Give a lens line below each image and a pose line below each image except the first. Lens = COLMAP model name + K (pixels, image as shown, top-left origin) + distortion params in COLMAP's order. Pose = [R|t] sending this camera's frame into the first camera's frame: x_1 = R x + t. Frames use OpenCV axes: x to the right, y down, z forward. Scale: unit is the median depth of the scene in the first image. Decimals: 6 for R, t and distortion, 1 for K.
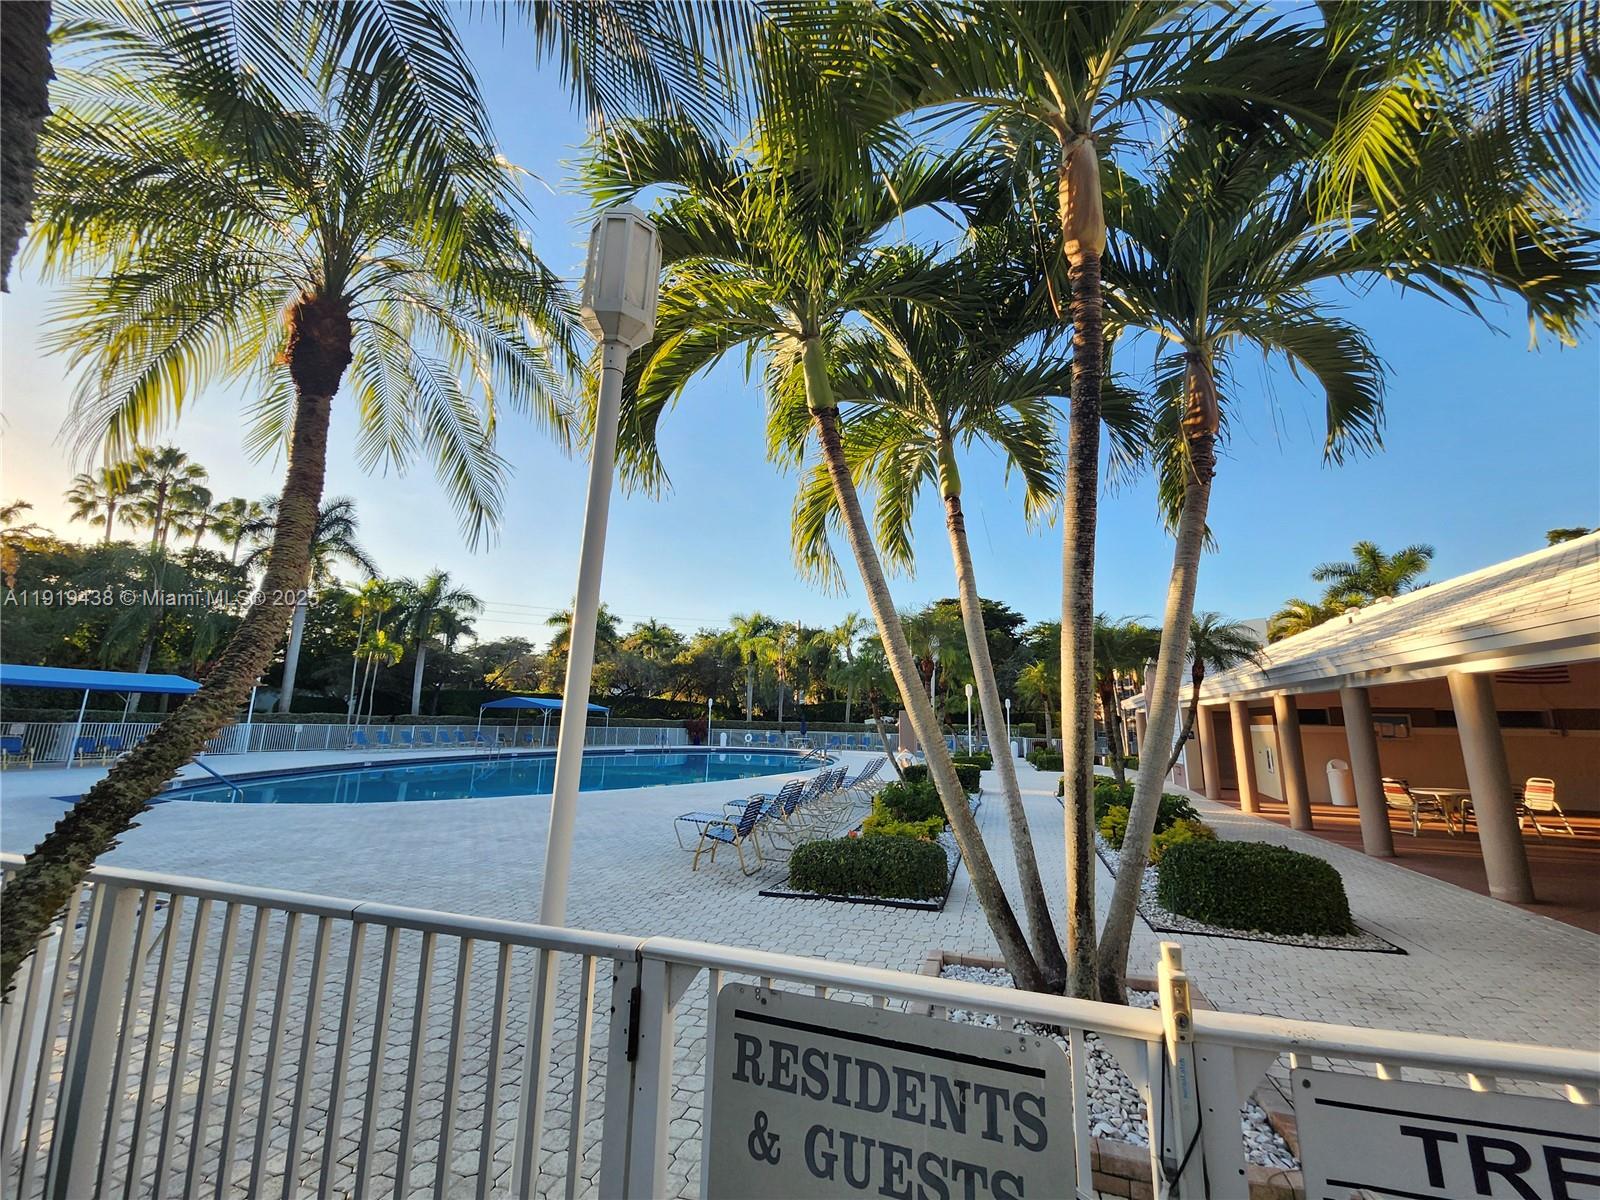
lens RADIAL K [[636.7, 0, 805.2], [0, 636.7, 586.4], [0, 0, 1]] dist [-0.000317, 0.000270]
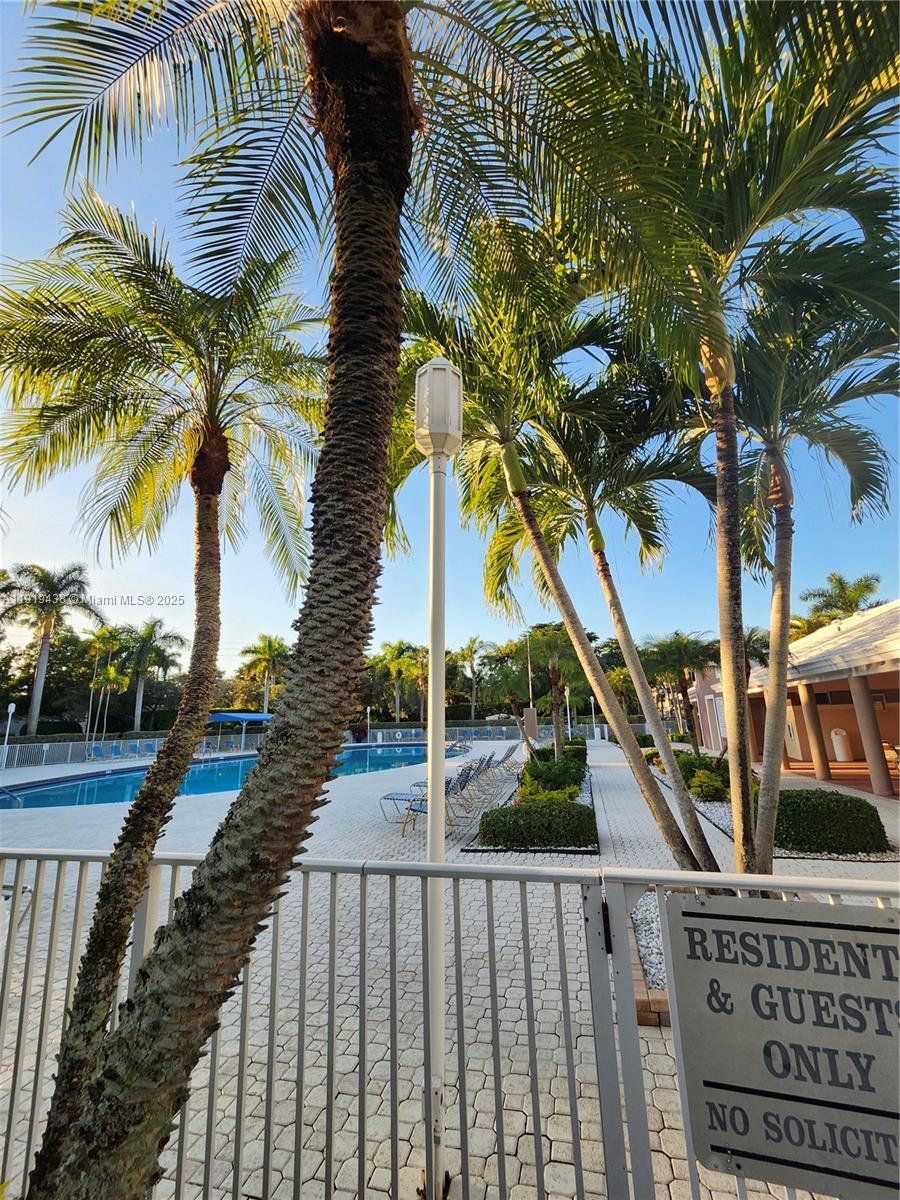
lens RADIAL K [[477.5, 0, 450.0], [0, 477.5, 600.0], [0, 0, 1]] dist [-0.000317, 0.000270]
pose [[0.997414, -0.035102, 0.062718, -0.146839], [0.037515, 0.998584, -0.037727, -0.006275], [-0.061305, 0.039982, 0.997318, -0.020000]]
